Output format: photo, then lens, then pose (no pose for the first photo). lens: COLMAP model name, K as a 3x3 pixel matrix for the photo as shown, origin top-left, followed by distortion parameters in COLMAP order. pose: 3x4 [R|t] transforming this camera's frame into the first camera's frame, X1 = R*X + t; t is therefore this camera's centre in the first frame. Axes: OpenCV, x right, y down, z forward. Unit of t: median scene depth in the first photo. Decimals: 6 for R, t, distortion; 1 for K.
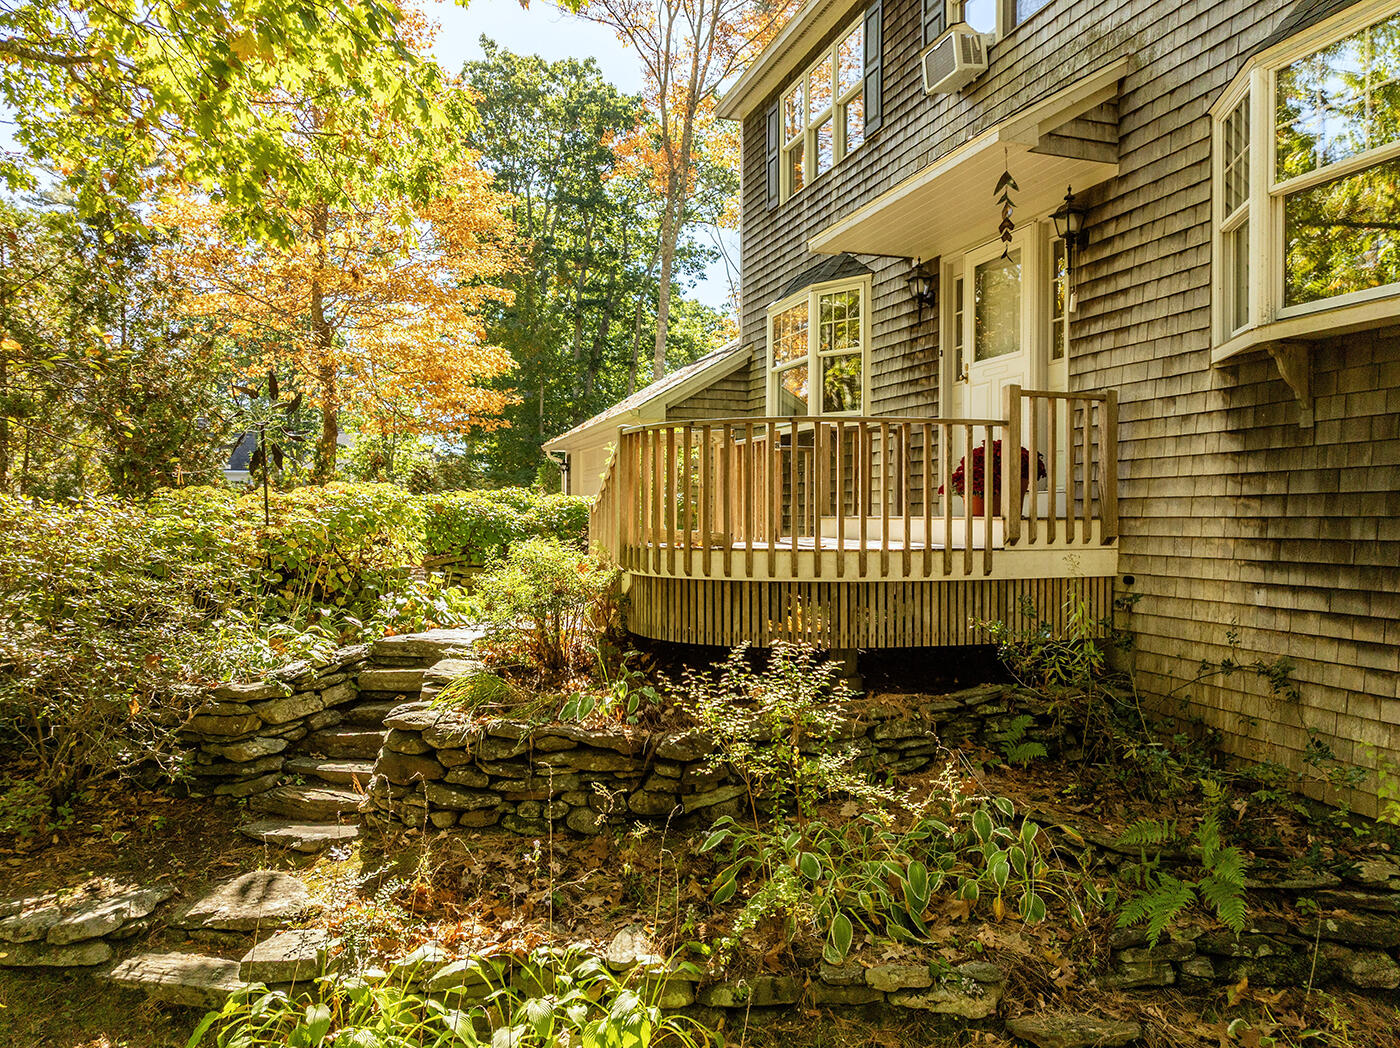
lens RADIAL K [[996.4, 0, 694.0], [0, 996.4, 523.9], [0, 0, 1]] dist [-0.034931, 0.023084]
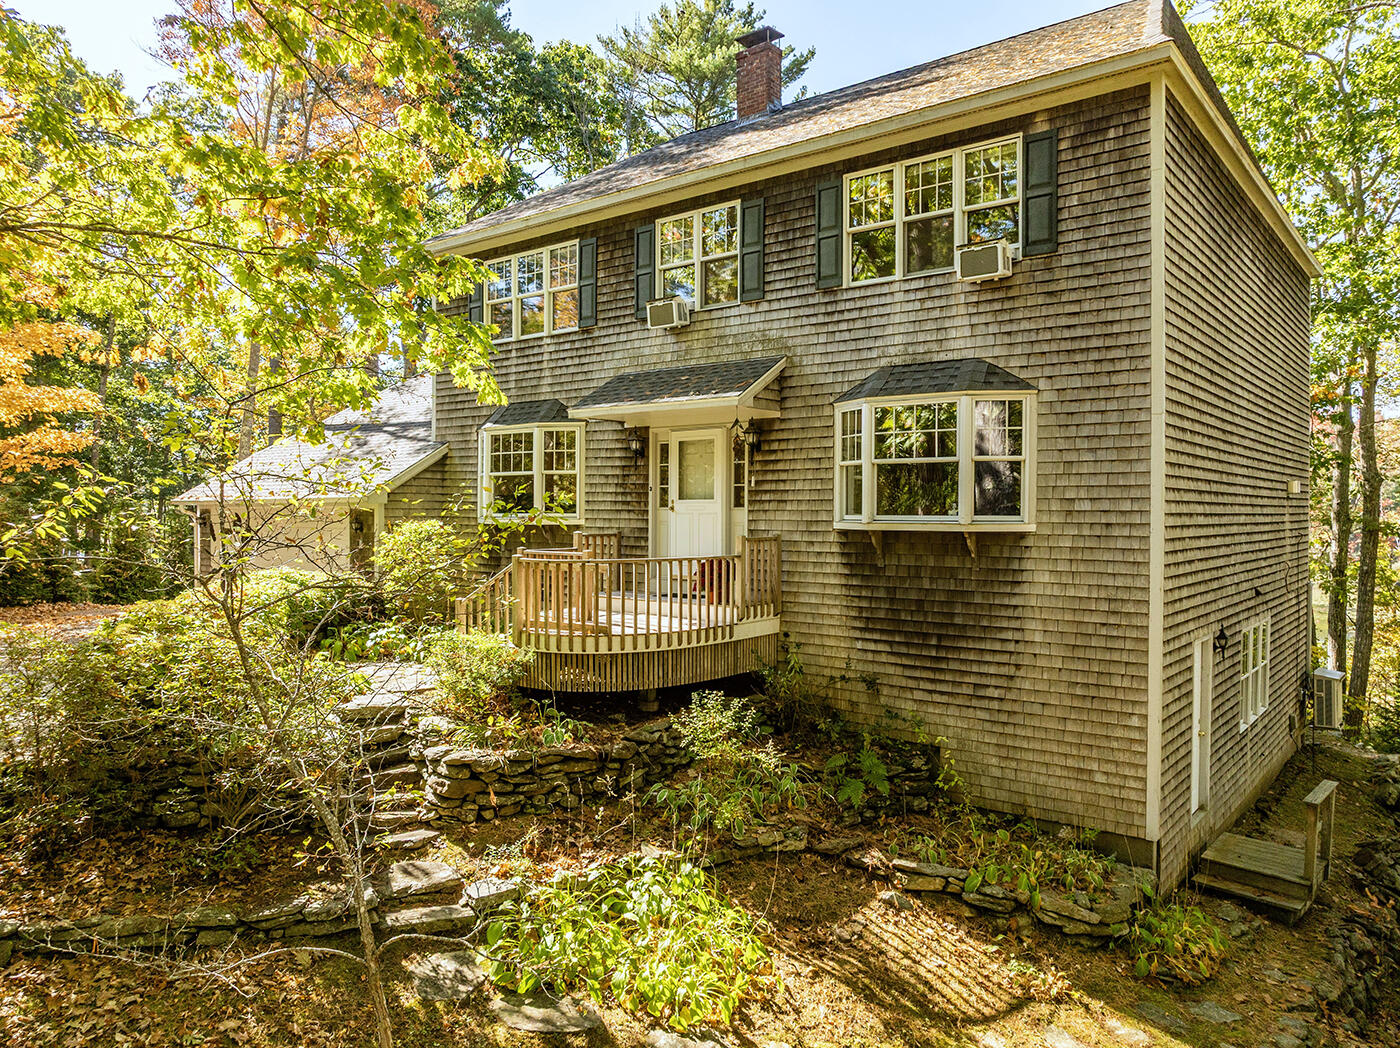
lens RADIAL K [[996.4, 0, 705.4], [0, 996.4, 521.9], [0, 0, 1]] dist [-0.034931, 0.023084]
pose [[0.836461, -0.007577, 0.547974, -0.819077], [0.004121, 0.999963, 0.007535, -0.194803], [-0.548010, -0.004045, 0.836462, -0.564030]]
